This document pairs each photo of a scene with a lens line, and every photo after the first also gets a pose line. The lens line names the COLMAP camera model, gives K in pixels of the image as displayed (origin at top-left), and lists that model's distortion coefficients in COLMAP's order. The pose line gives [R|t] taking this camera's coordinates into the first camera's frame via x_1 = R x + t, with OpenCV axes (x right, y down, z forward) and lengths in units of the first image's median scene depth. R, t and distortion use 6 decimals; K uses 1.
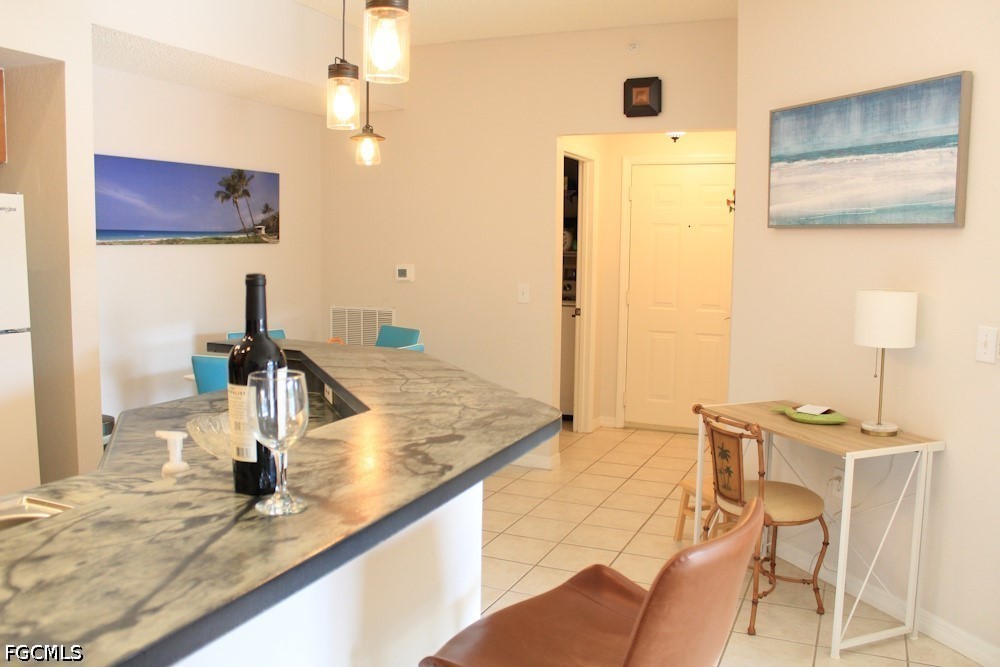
lens RADIAL K [[833.3, 0, 505.6], [0, 833.3, 332.5], [0, 0, 1]] dist [-0.162245, 0.143739]
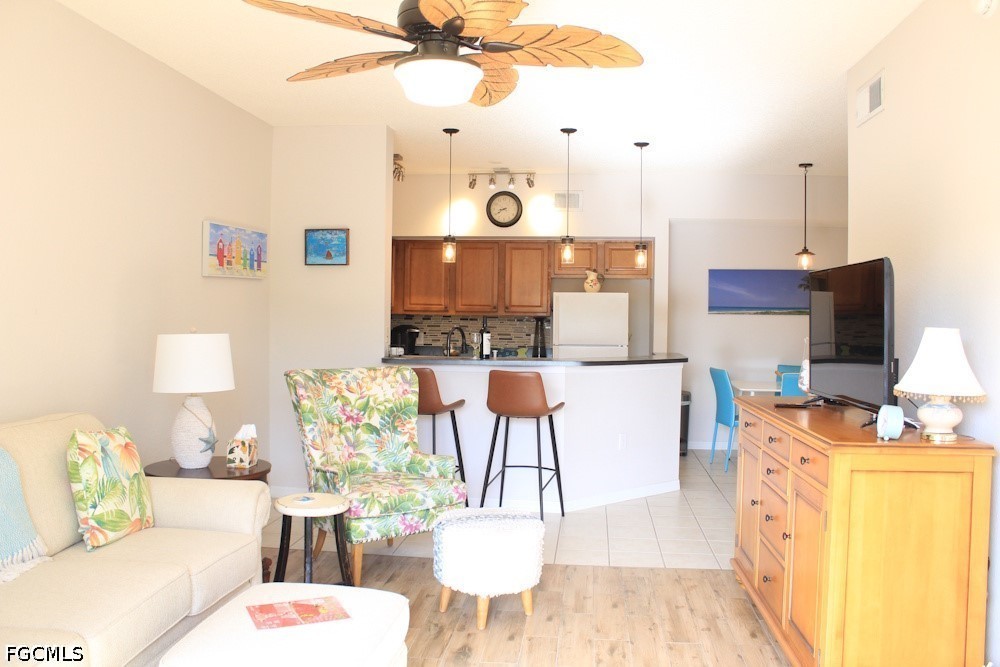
lens RADIAL K [[833.3, 0, 505.6], [0, 833.3, 332.5], [0, 0, 1]] dist [-0.162245, 0.143739]
pose [[0.304567, 0.015760, -0.952361, 1.067325], [-0.108447, 0.993935, -0.018234, 0.026106], [0.946297, 0.108834, 0.304429, -0.100090]]
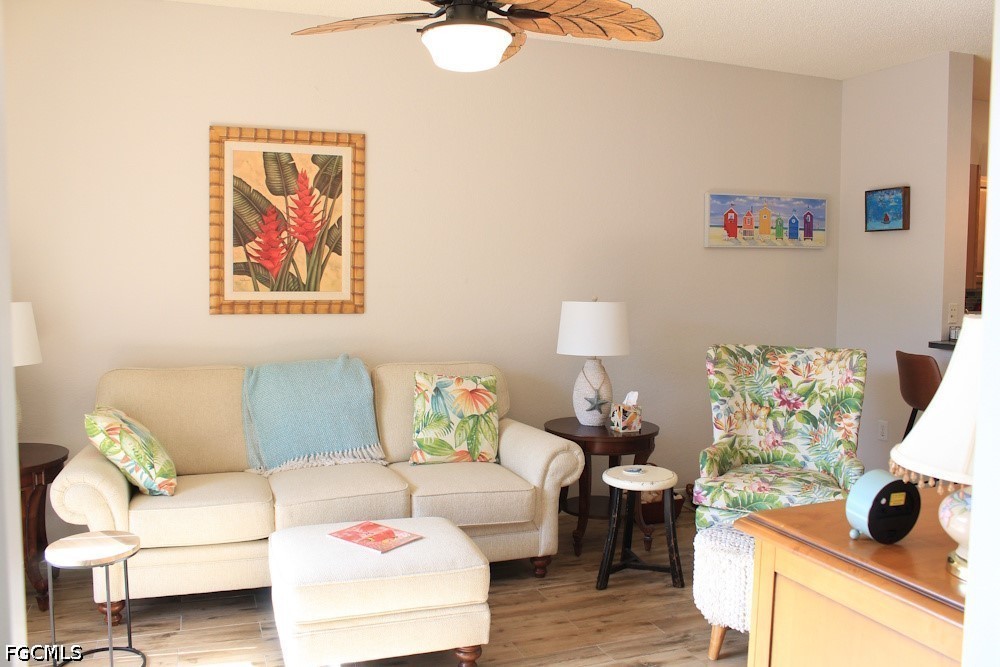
lens RADIAL K [[833.3, 0, 505.6], [0, 833.3, 332.5], [0, 0, 1]] dist [-0.162245, 0.143739]
pose [[-0.712412, 0.030752, -0.701087, 0.904470], [-0.091745, 0.986384, 0.136493, -0.032403], [0.695738, 0.161561, -0.699890, 0.399523]]
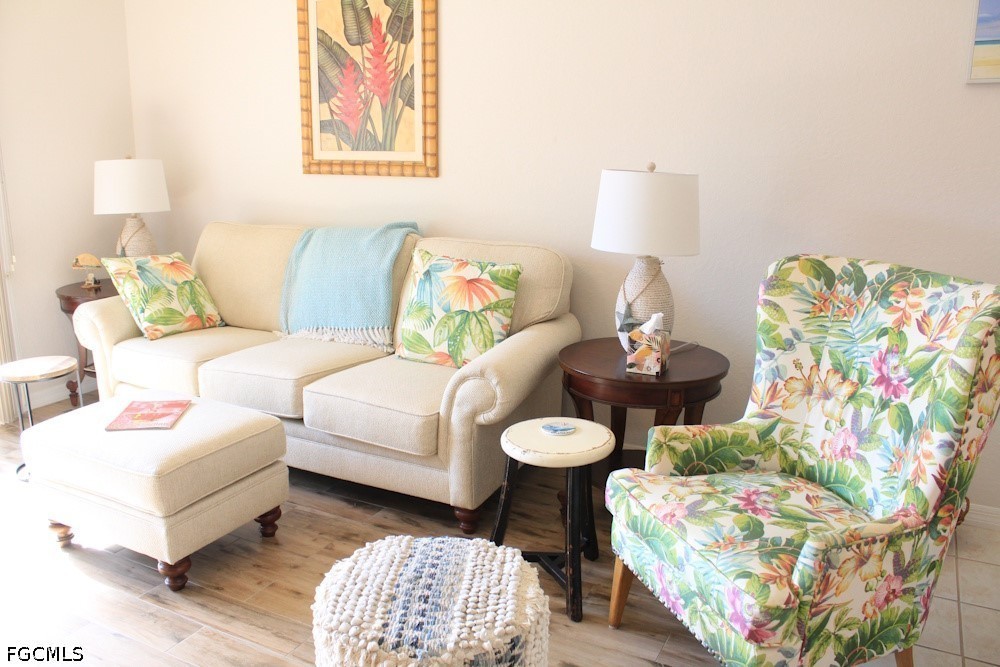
lens RADIAL K [[833.3, 0, 505.6], [0, 833.3, 332.5], [0, 0, 1]] dist [-0.162245, 0.143739]
pose [[-0.998064, -0.031901, 0.053381, 0.299367], [-0.012324, 0.942835, 0.333031, -0.037147], [-0.060954, 0.331728, -0.941404, 0.428678]]
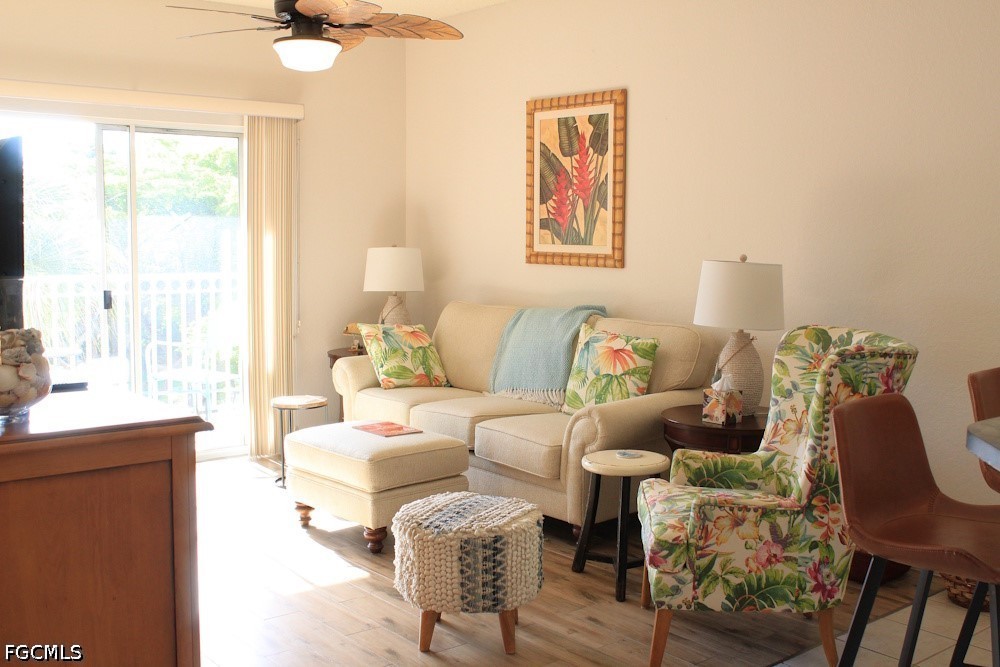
lens RADIAL K [[1074.5, 0, 500.0], [0, 1074.5, 333.5], [0, 0, 1]] dist [-0.110235, 0.003799]
pose [[-0.889293, -0.064016, 0.452835, 0.007188], [0.027887, 0.980722, 0.193406, -0.073783], [-0.456487, 0.184623, -0.870364, 0.733683]]
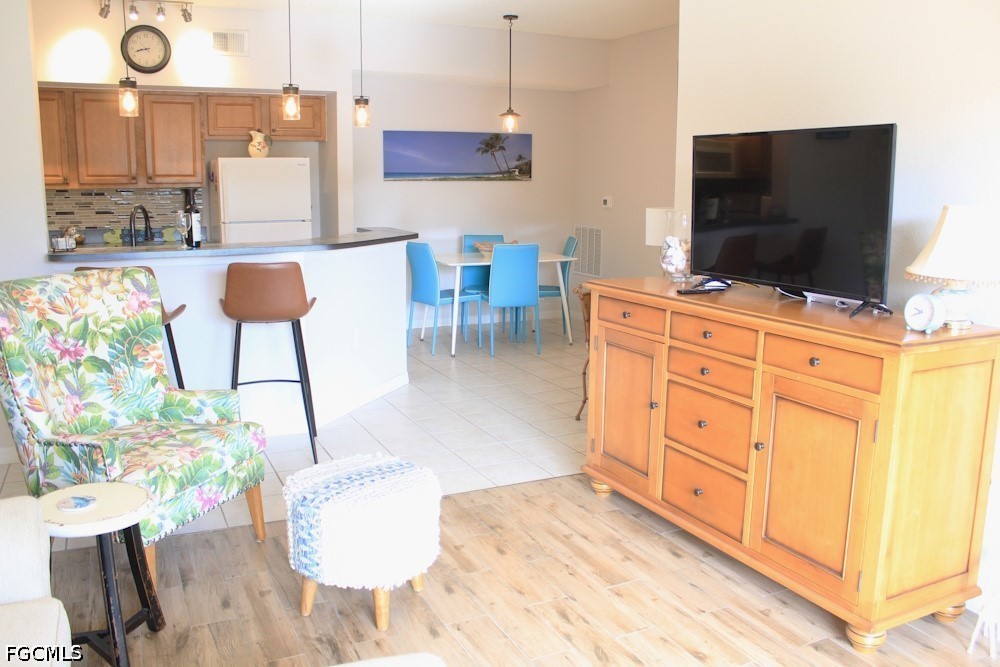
lens RADIAL K [[833.3, 0, 505.6], [0, 833.3, 332.5], [0, 0, 1]] dist [-0.162245, 0.143739]
pose [[0.758702, 0.111806, -0.641772, 0.754627], [-0.067078, 0.993333, 0.093753, 0.031486], [0.647975, -0.028082, 0.761143, -0.213655]]
